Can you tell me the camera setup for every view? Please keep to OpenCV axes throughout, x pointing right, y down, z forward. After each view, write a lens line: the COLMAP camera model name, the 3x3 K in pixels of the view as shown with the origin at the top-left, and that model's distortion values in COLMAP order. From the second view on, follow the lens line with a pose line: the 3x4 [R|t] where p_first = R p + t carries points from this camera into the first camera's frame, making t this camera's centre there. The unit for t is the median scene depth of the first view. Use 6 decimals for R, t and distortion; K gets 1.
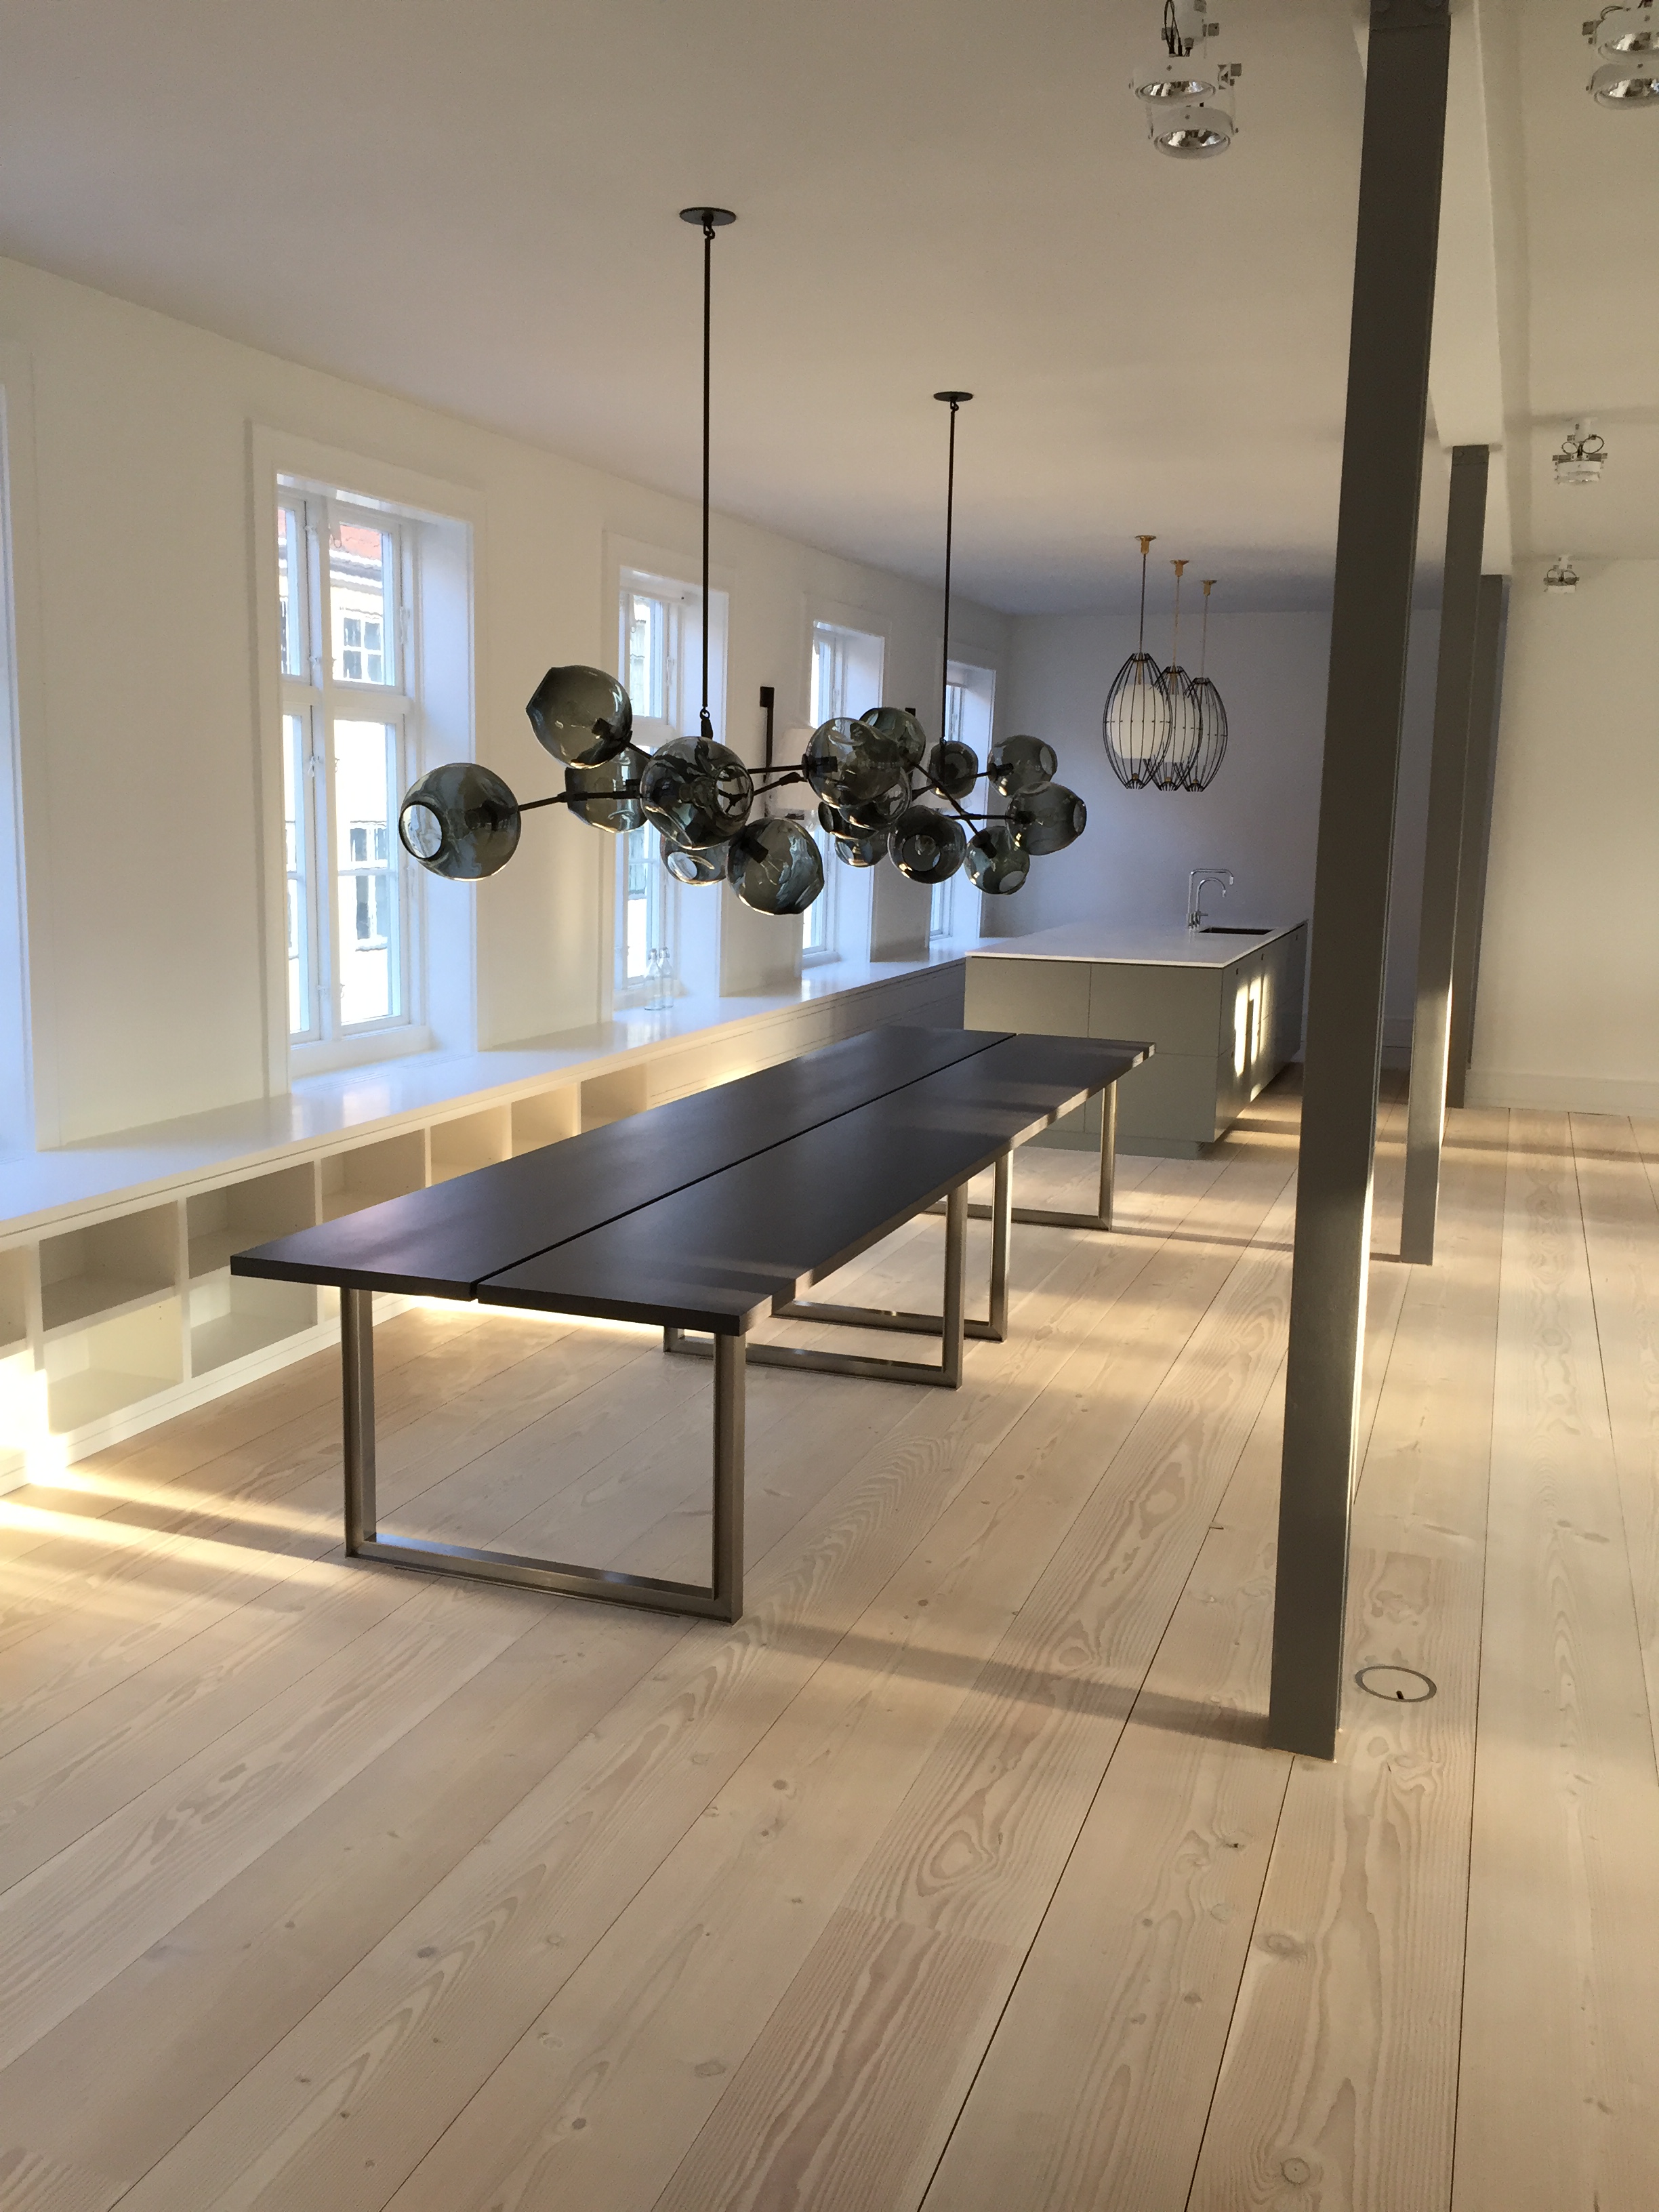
lens RADIAL K [[1865.3, 0, 829.5], [0, 1865.3, 1105.9], [0, 0, 1]] dist [0.056355, -0.058752]
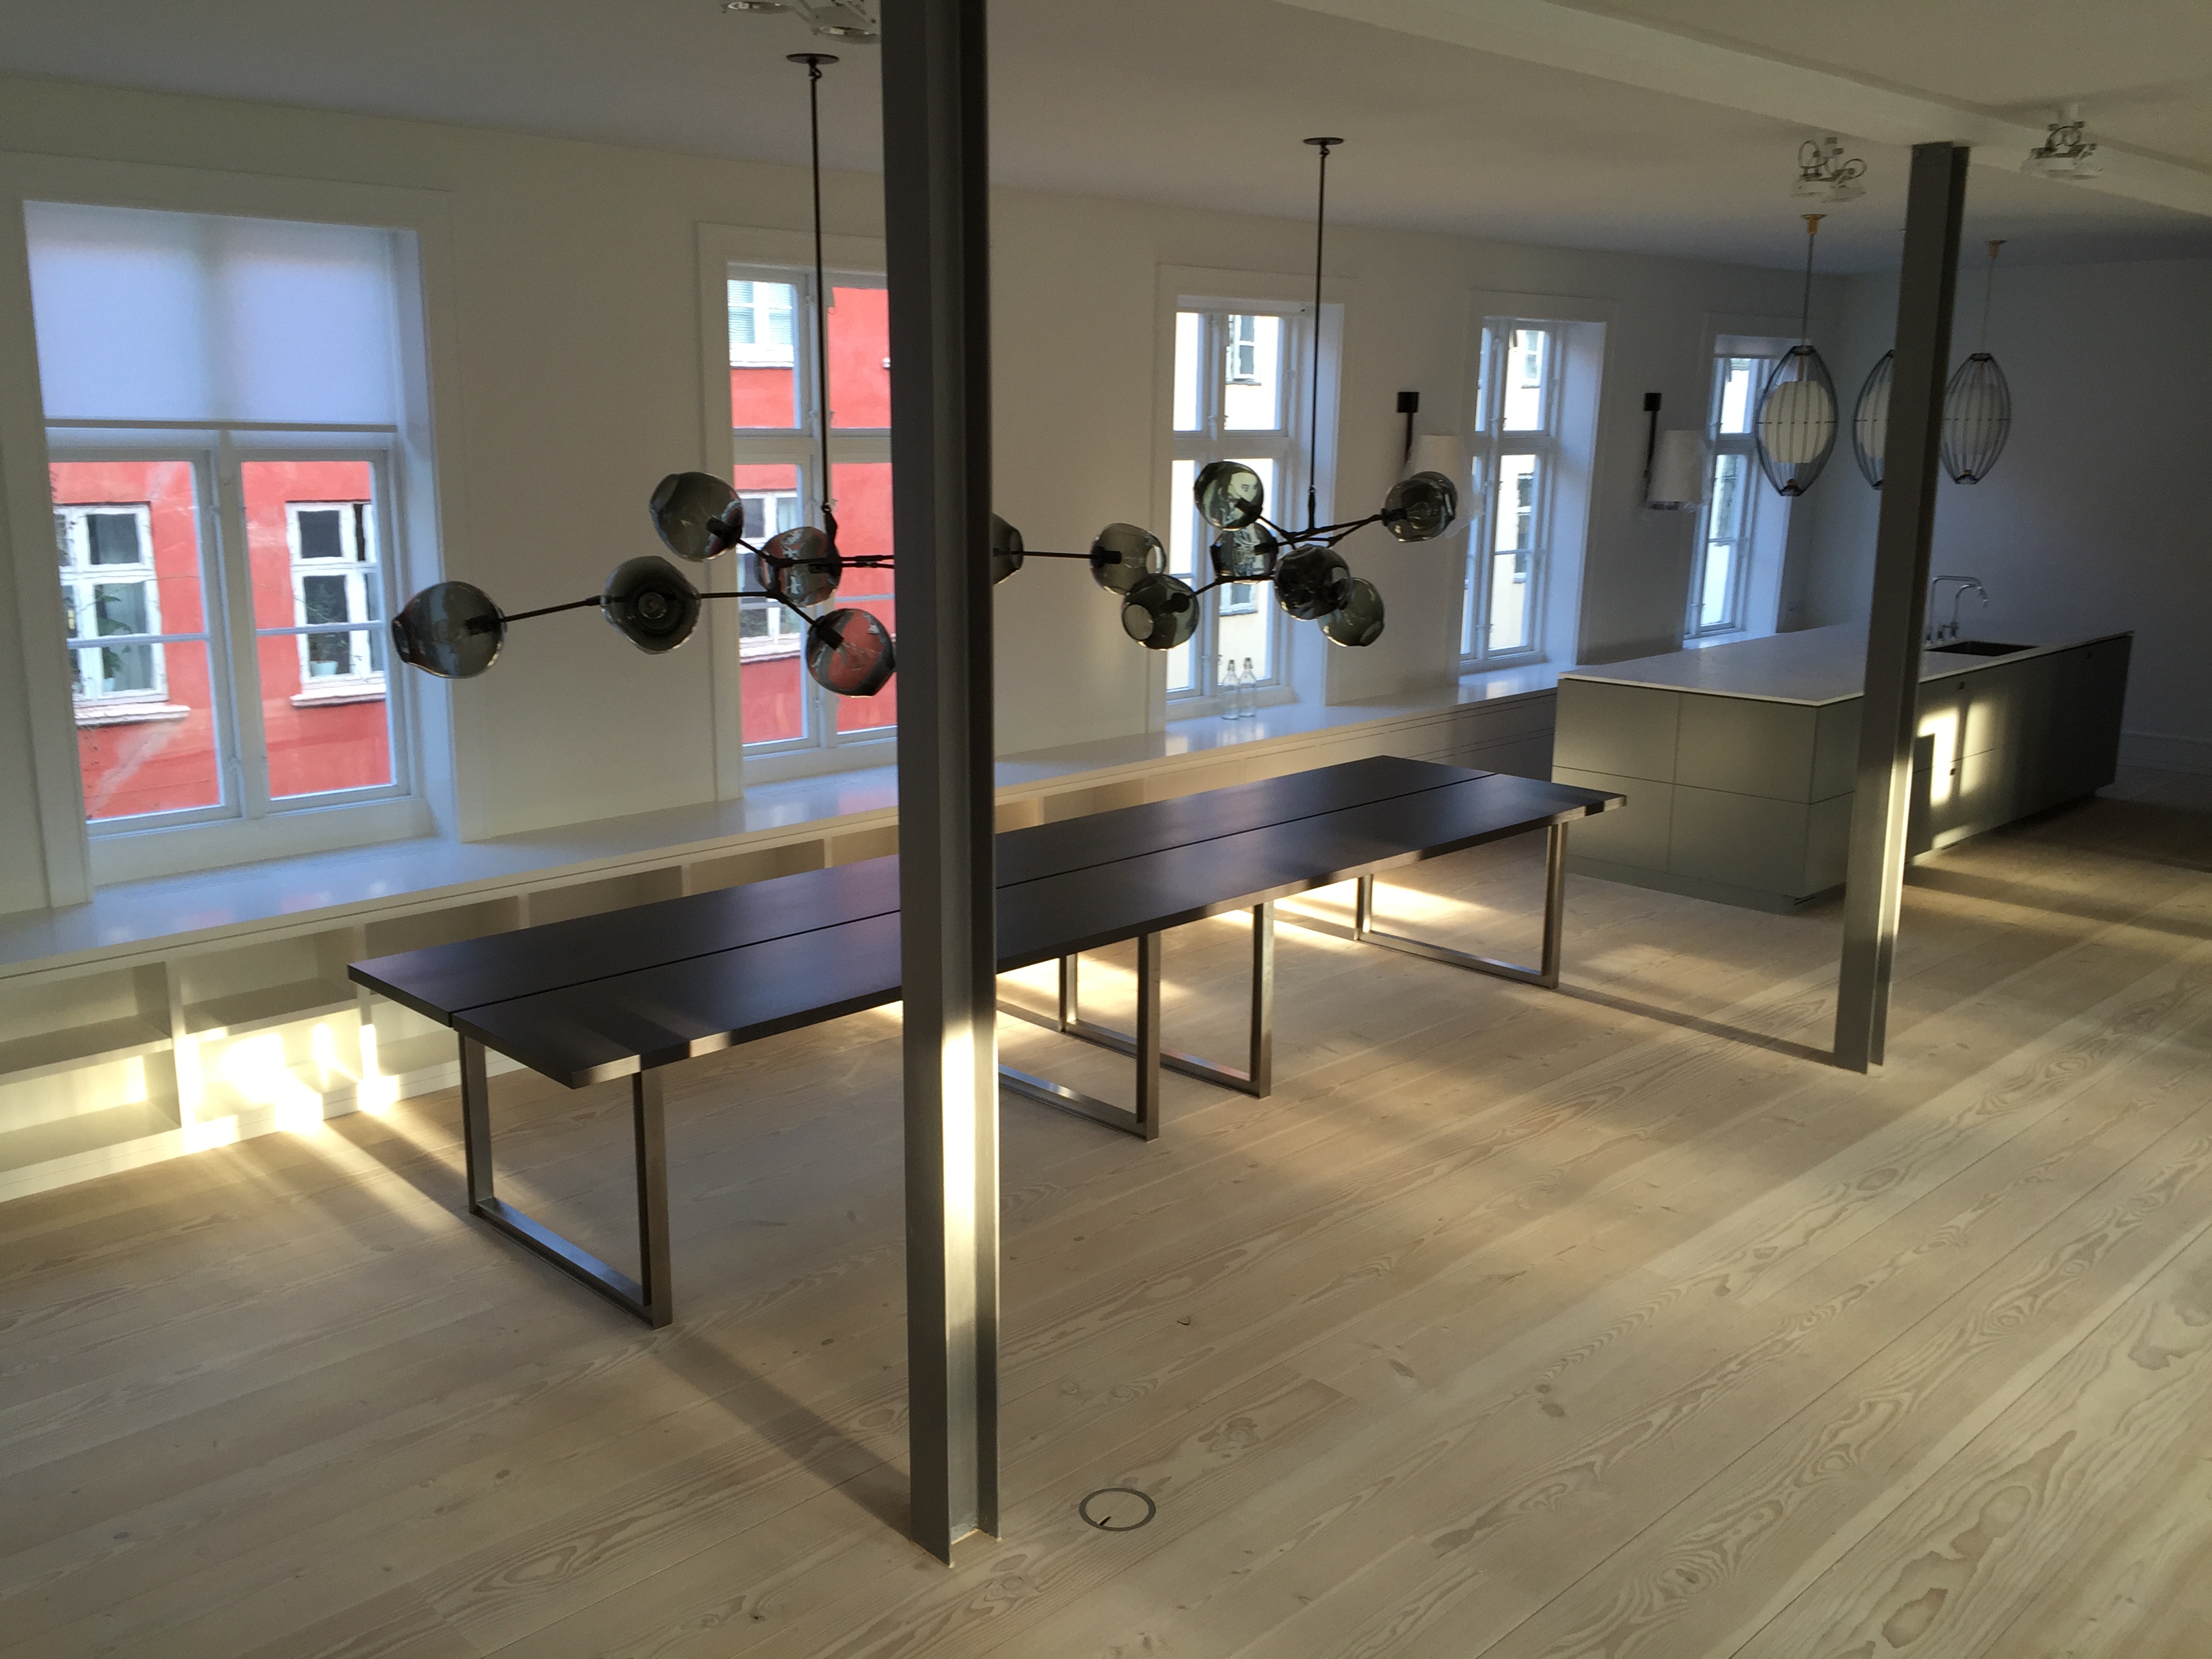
lens RADIAL K [[1865.3, 0, 1109.7], [0, 1865.3, 823.7], [0, 0, 1]] dist [0.056355, -0.058752]
pose [[0.901916, 0.077978, -0.424815, 0.457506], [-0.058188, 0.996538, 0.059385, -0.080964], [0.427975, -0.028841, 0.903330, 0.057989]]
